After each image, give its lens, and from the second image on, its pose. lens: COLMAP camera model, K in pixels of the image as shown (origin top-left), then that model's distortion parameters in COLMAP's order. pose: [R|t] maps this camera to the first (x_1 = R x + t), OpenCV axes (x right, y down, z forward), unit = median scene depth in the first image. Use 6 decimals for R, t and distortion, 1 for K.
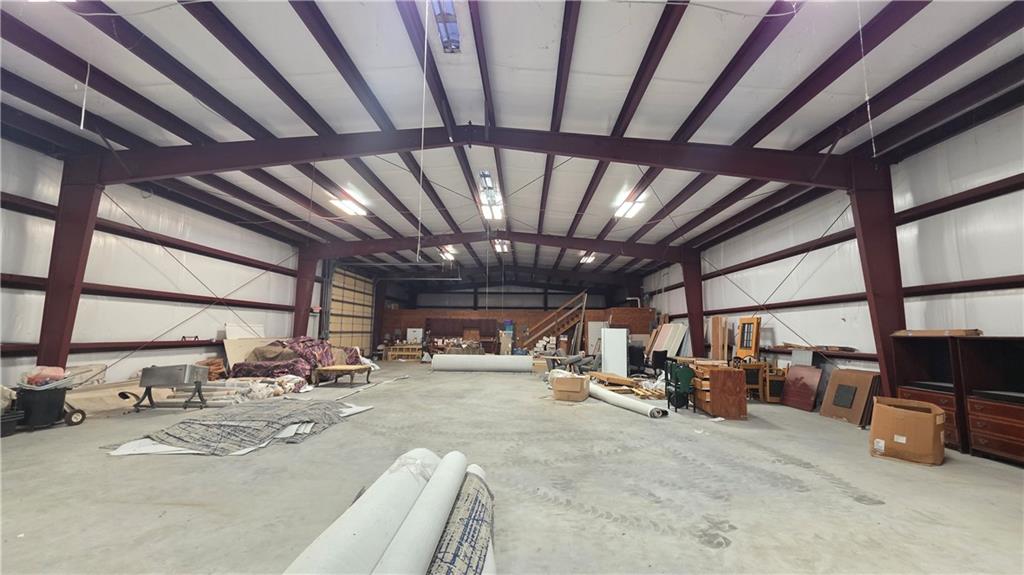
lens RADIAL K [[410.2, 0, 516.4], [0, 410.2, 287.0], [0, 0, 1]] dist [0.002438, 0.000008]
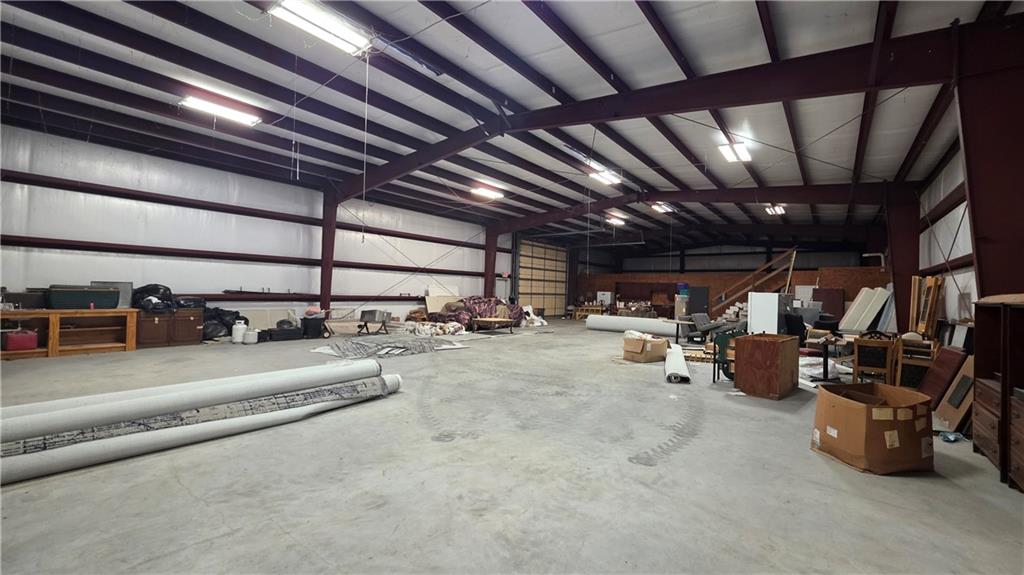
lens RADIAL K [[410.2, 0, 516.4], [0, 410.2, 287.0], [0, 0, 1]] dist [0.002438, 0.000008]
pose [[0.803906, 0.004723, -0.594738, 0.307384], [0.045918, 0.996491, 0.069980, 0.006254], [0.592982, -0.083566, 0.800868, 0.018822]]
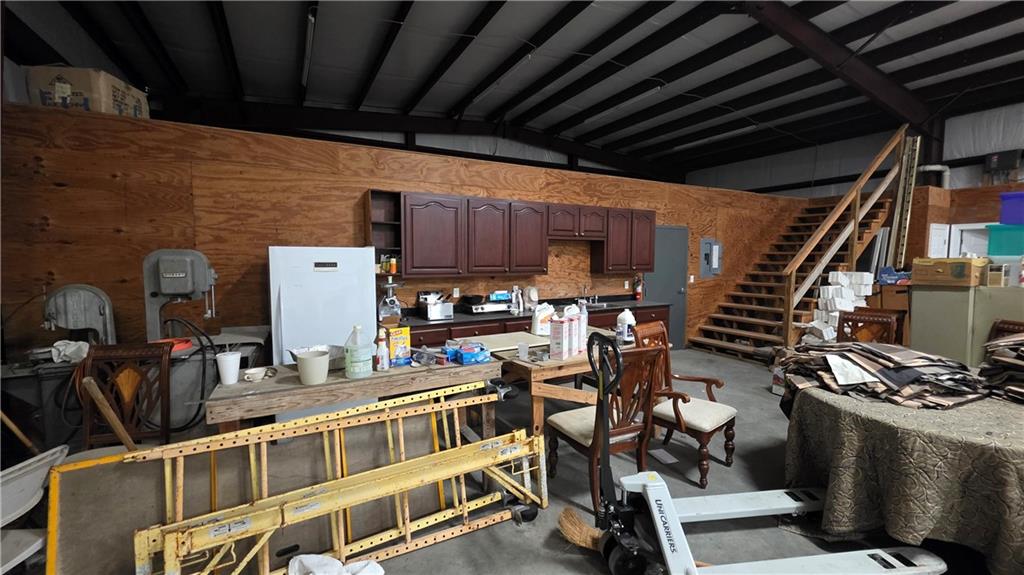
lens RADIAL K [[410.2, 0, 516.4], [0, 410.2, 287.0], [0, 0, 1]] dist [0.002438, 0.000008]
pose [[0.855000, -0.050241, 0.516189, -0.401519], [-0.046676, 0.983803, 0.173068, 0.129549], [-0.516523, -0.172067, 0.838807, 1.251169]]
